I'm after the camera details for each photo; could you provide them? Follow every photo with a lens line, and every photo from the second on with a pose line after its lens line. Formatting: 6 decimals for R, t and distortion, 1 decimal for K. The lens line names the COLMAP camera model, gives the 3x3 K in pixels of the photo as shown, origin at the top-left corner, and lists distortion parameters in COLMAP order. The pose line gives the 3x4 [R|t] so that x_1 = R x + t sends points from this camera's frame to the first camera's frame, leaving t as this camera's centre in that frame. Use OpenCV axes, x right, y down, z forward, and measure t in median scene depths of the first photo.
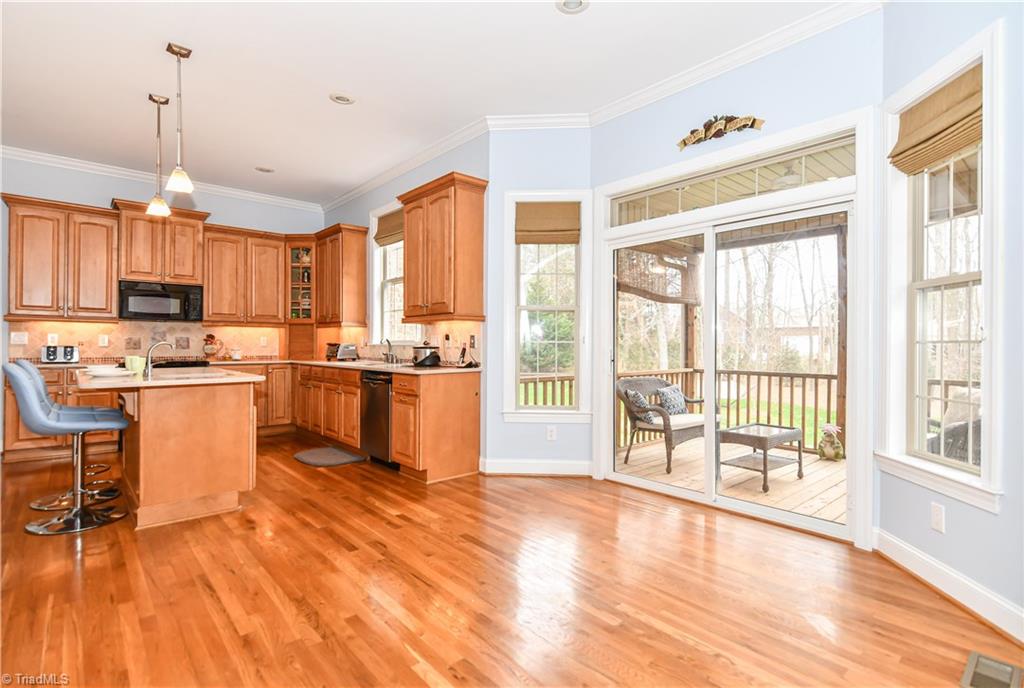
lens RADIAL K [[492.0, 0, 503.6], [0, 492.0, 344.3], [0, 0, 1]] dist [0.003711, -0.002754]
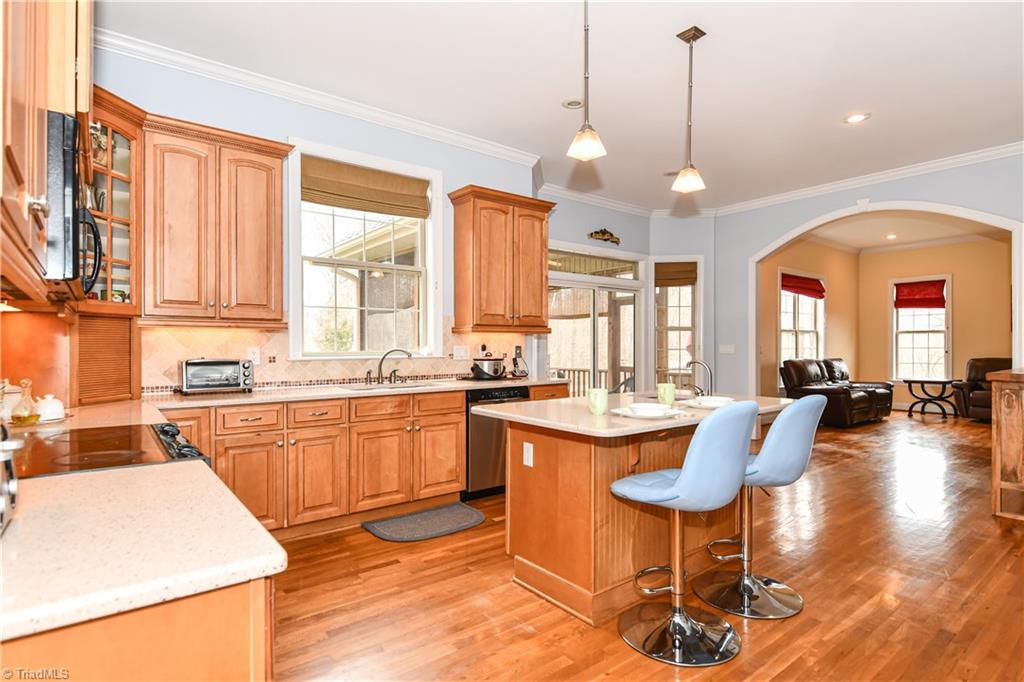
lens RADIAL K [[528.5, 0, 516.1], [0, 528.5, 343.3], [0, 0, 1]] dist [0.006601, 0.000287]
pose [[0.067115, -0.003422, 0.997739, -0.942952], [-0.000217, 0.999994, 0.003445, -0.022529], [-0.997745, -0.000448, 0.067114, 0.714545]]
